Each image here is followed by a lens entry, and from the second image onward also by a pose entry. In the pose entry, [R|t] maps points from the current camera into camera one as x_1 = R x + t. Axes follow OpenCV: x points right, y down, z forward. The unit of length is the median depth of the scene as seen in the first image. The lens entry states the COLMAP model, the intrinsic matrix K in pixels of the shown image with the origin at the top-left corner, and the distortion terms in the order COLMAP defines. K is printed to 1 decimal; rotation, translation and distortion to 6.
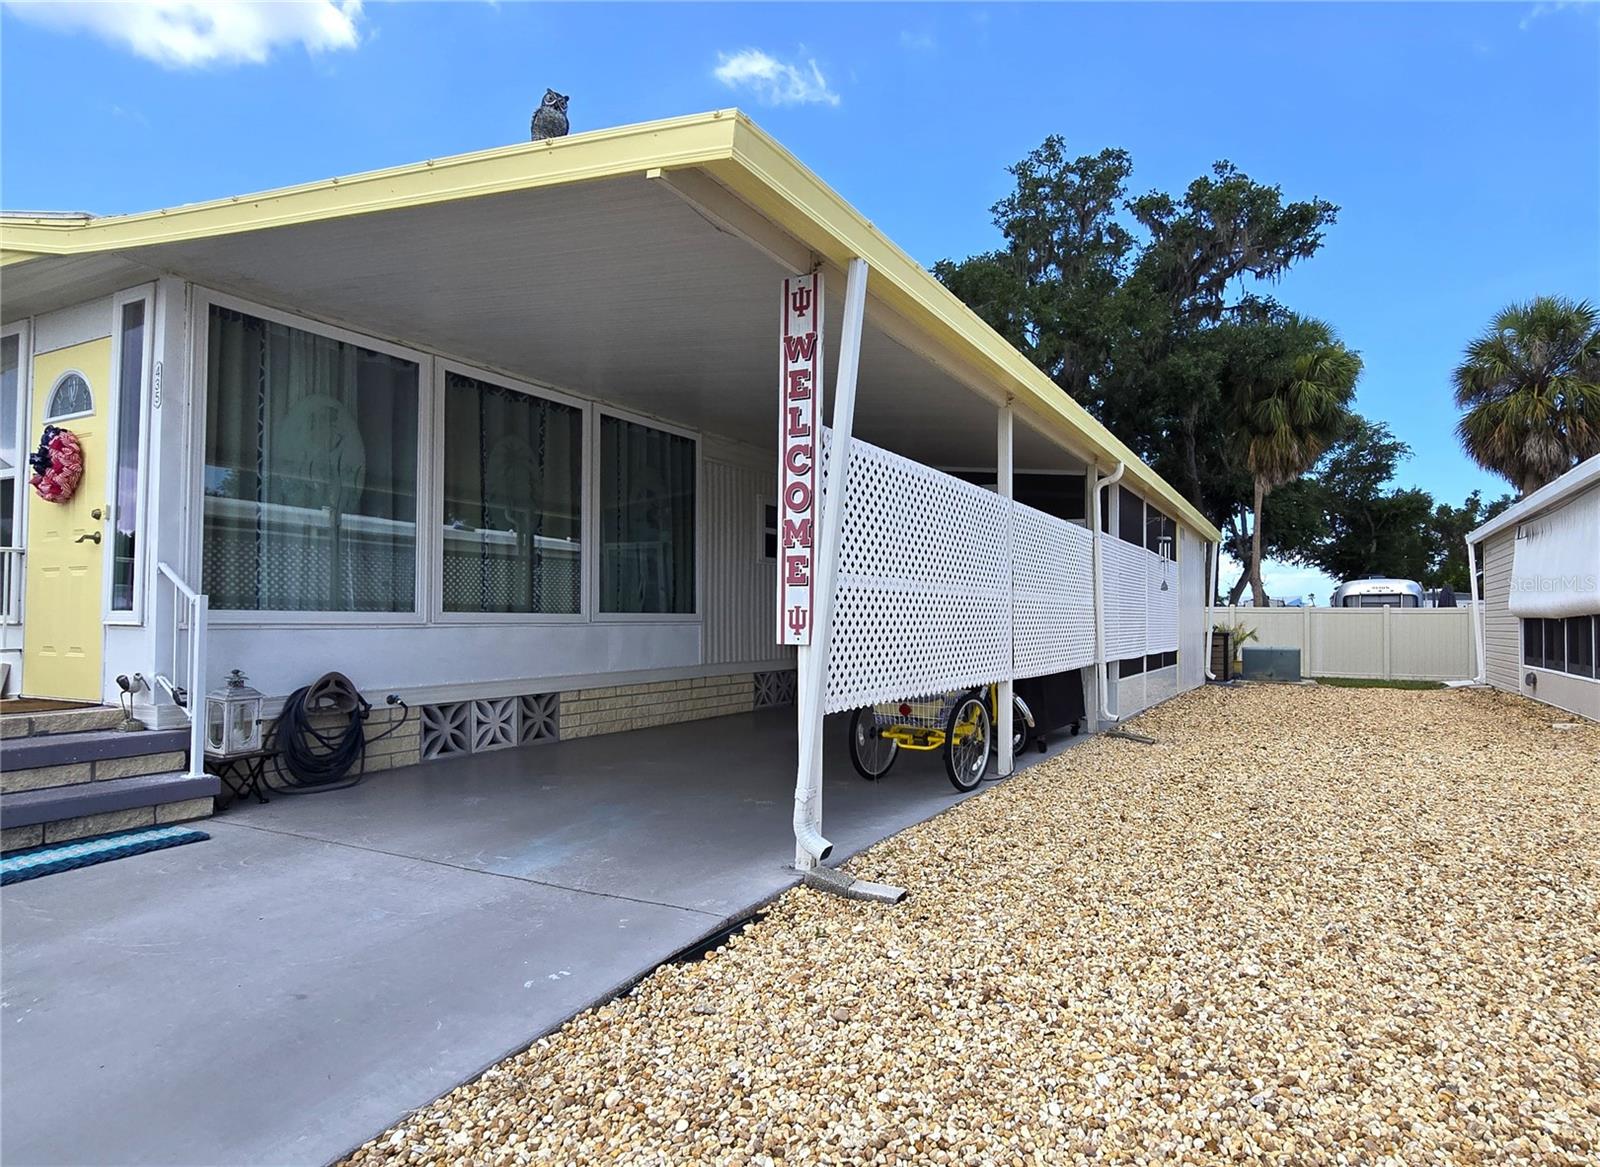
lens RADIAL K [[903.2, 0, 882.3], [0, 903.2, 591.7], [0, 0, 1]] dist [-0.008201, 0.000170]
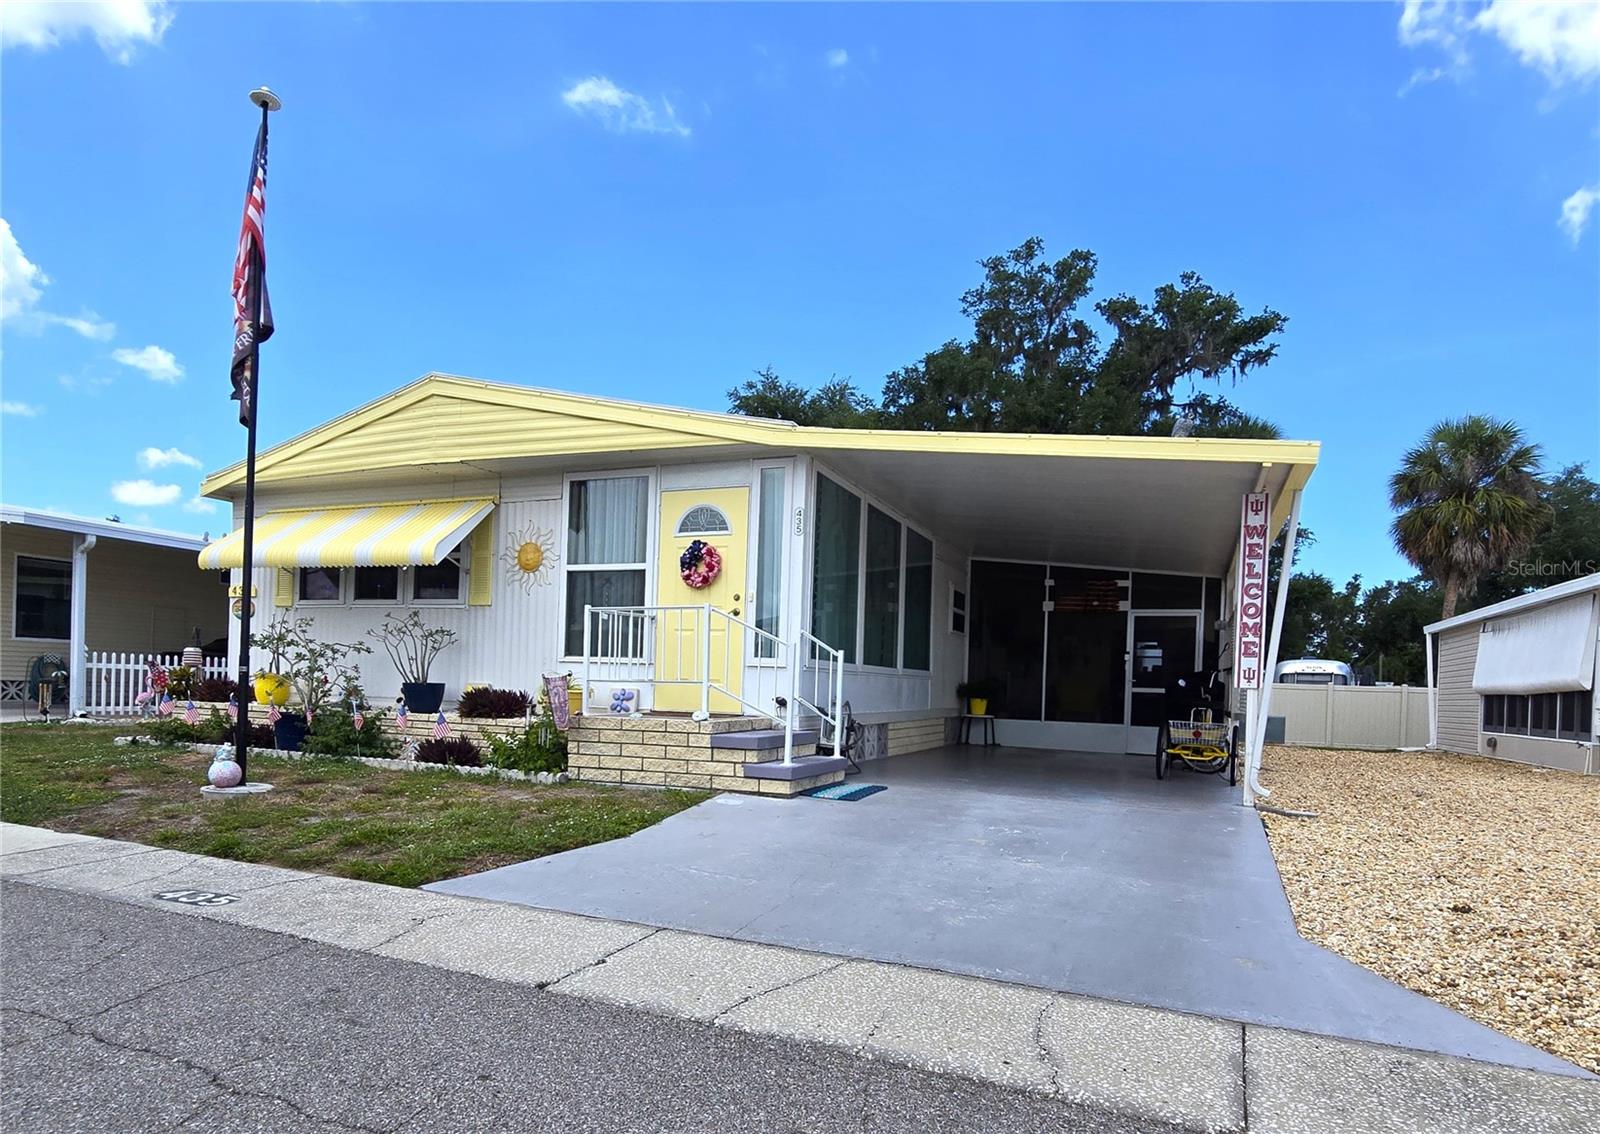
lens RADIAL K [[926.0, 0, 802.9], [0, 926.0, 680.9], [0, 0, 1]] dist [-0.002599, -0.001635]
pose [[0.998105, 0.029698, 0.053887, -0.158254], [-0.031104, 0.999192, 0.025445, 0.003222], [-0.053088, -0.027073, 0.998223, -0.125095]]
